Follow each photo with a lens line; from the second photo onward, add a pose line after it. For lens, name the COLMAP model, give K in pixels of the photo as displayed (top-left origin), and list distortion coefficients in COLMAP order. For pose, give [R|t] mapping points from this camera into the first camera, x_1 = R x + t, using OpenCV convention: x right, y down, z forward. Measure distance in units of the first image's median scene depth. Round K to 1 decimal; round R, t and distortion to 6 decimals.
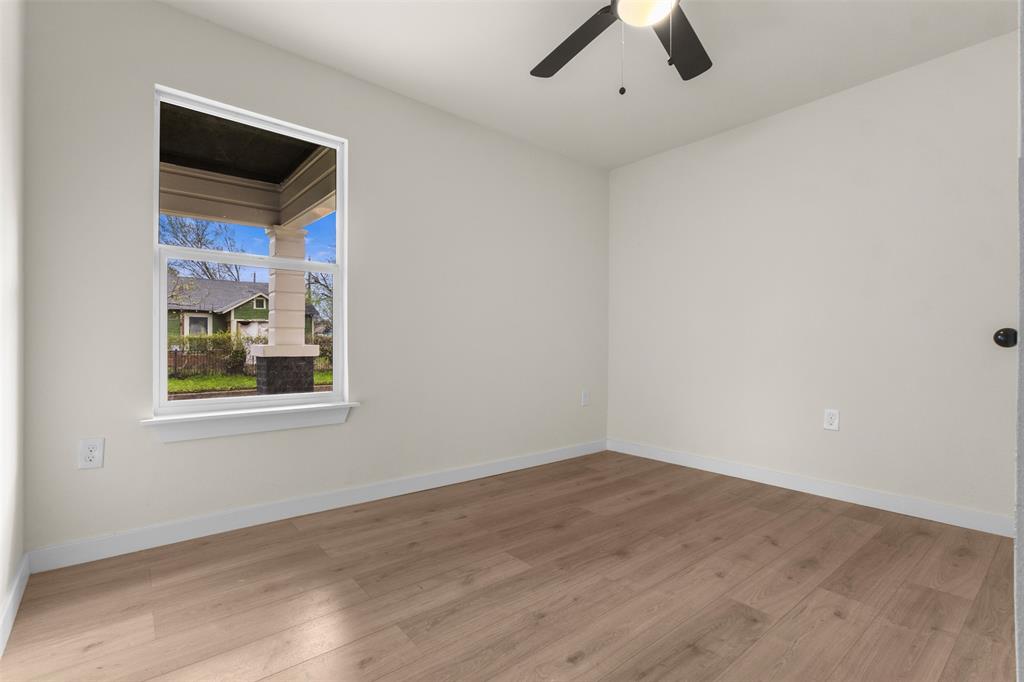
lens RADIAL K [[482.0, 0, 532.5], [0, 482.0, 343.6], [0, 0, 1]] dist [0.003683, 0.000341]
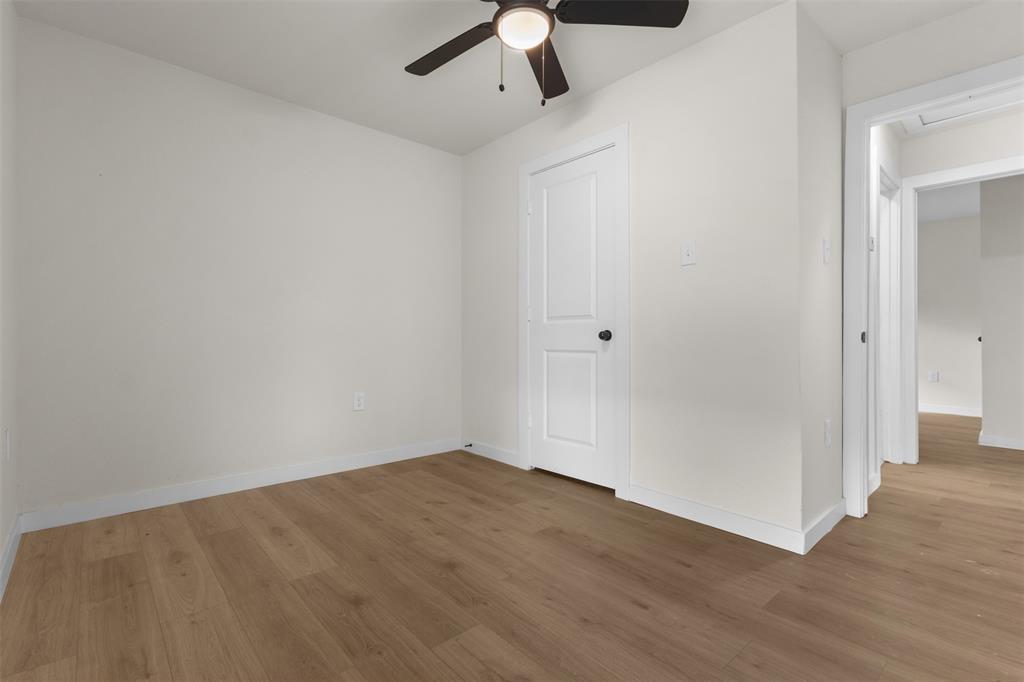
lens RADIAL K [[470.4, 0, 512.0], [0, 470.4, 341.0], [0, 0, 1]] dist [-0.000141, -0.000028]
pose [[-0.015290, -0.011152, 0.999821, -0.644858], [-0.004587, 0.999928, 0.011083, 0.001571], [-0.999873, -0.004417, -0.015340, 0.830099]]
